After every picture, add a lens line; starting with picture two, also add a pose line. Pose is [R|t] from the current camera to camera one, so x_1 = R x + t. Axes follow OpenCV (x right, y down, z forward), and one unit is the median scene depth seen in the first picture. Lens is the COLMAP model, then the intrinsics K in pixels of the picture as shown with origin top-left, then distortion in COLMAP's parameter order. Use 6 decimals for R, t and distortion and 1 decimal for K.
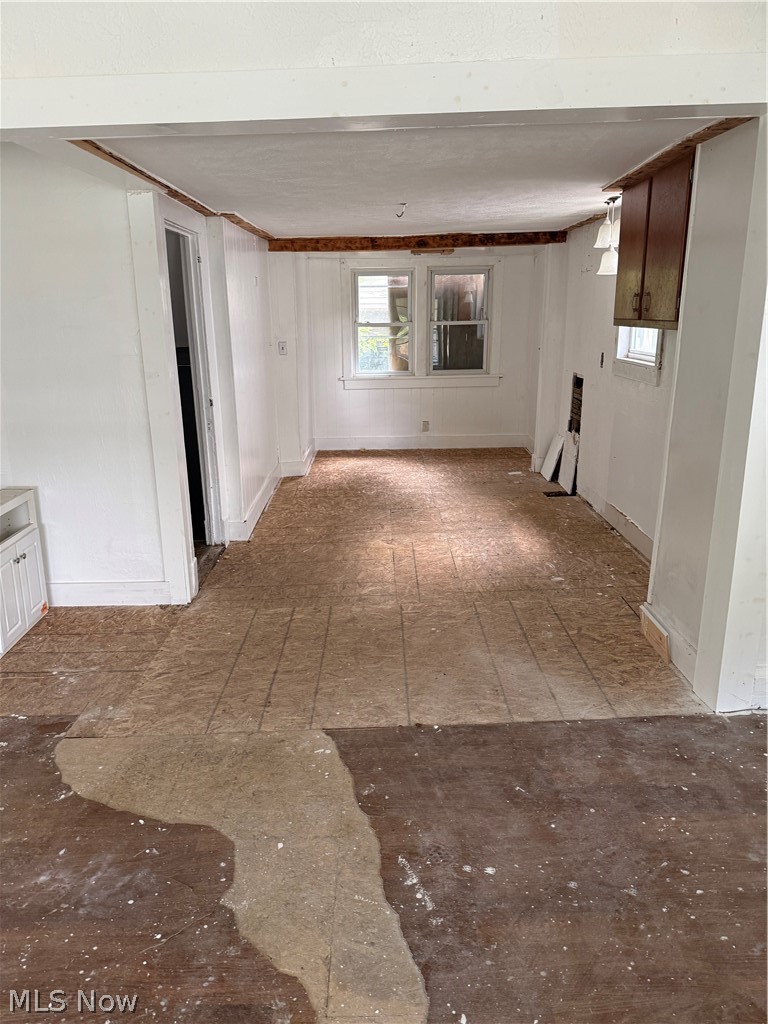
lens RADIAL K [[729.1, 0, 384.0], [0, 729.1, 512.0], [0, 0, 1]] dist [-0.005151, -0.006336]
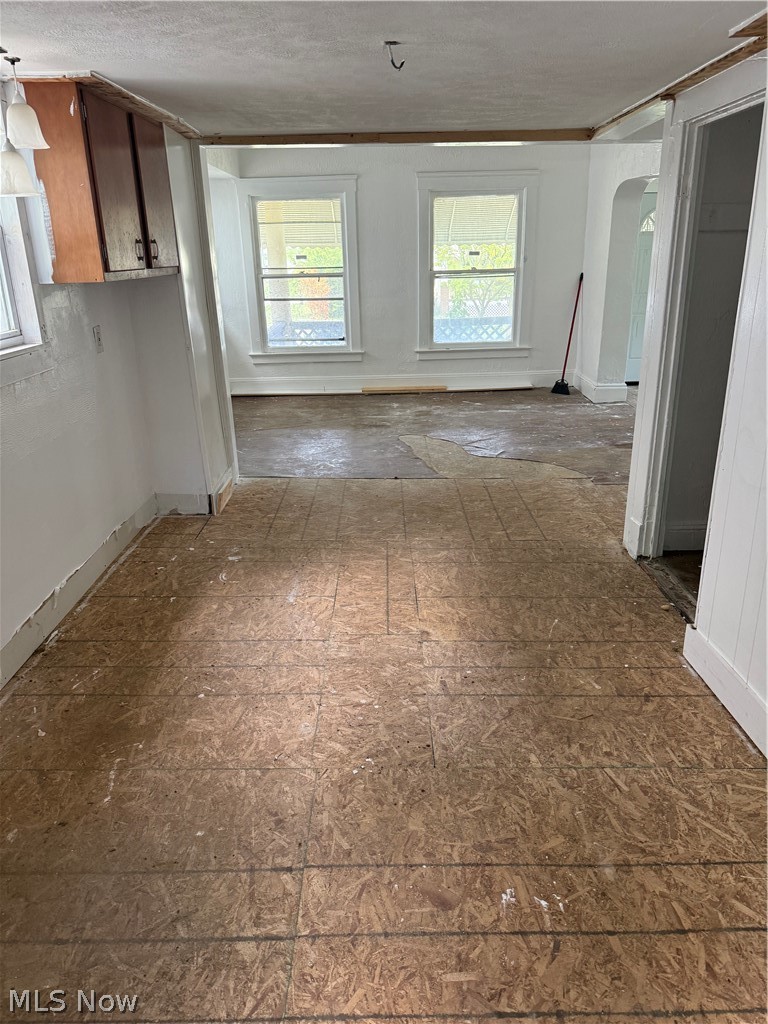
lens RADIAL K [[699.0, 0, 384.0], [0, 699.0, 512.0], [0, 0, 1]] dist [0.025928, -0.000360]
pose [[-0.998794, 0.044404, 0.020967, 0.041906], [0.048376, 0.816425, 0.575422, -0.633580], [0.008433, 0.575742, -0.817588, 2.368174]]
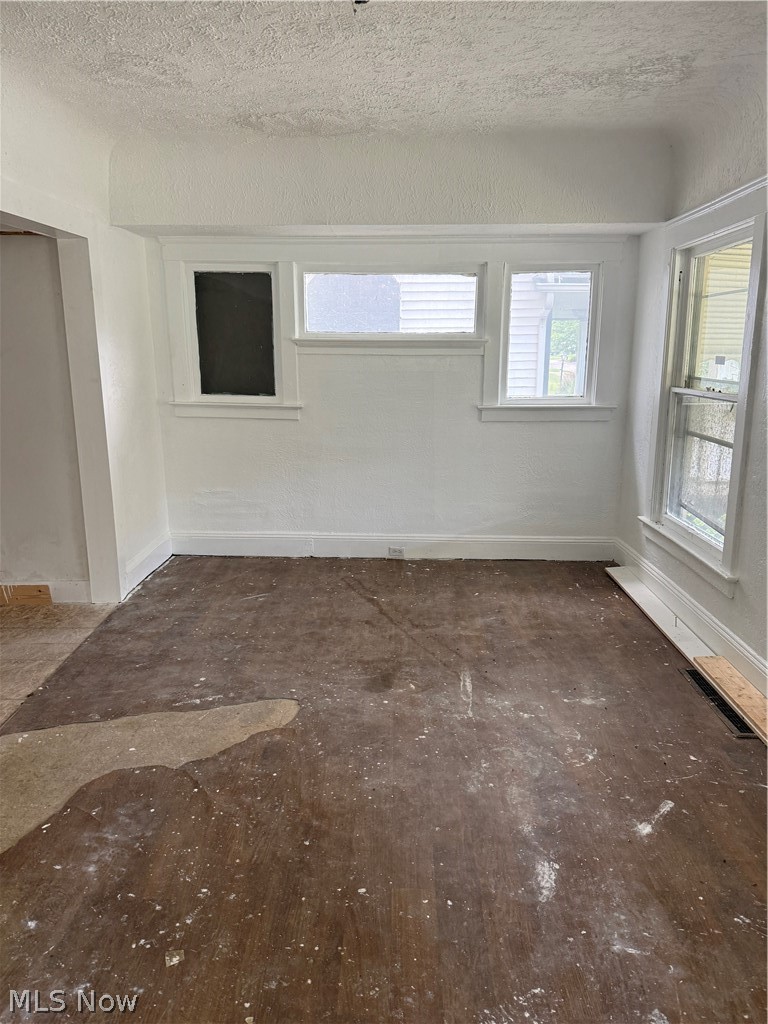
lens RADIAL K [[729.1, 0, 384.0], [0, 729.1, 512.0], [0, 0, 1]] dist [-0.005151, -0.006336]
pose [[0.024689, -0.214983, 0.976306, -0.982495], [0.271460, 0.941350, 0.200421, -0.070362], [-0.962133, 0.260080, 0.081600, 0.241133]]
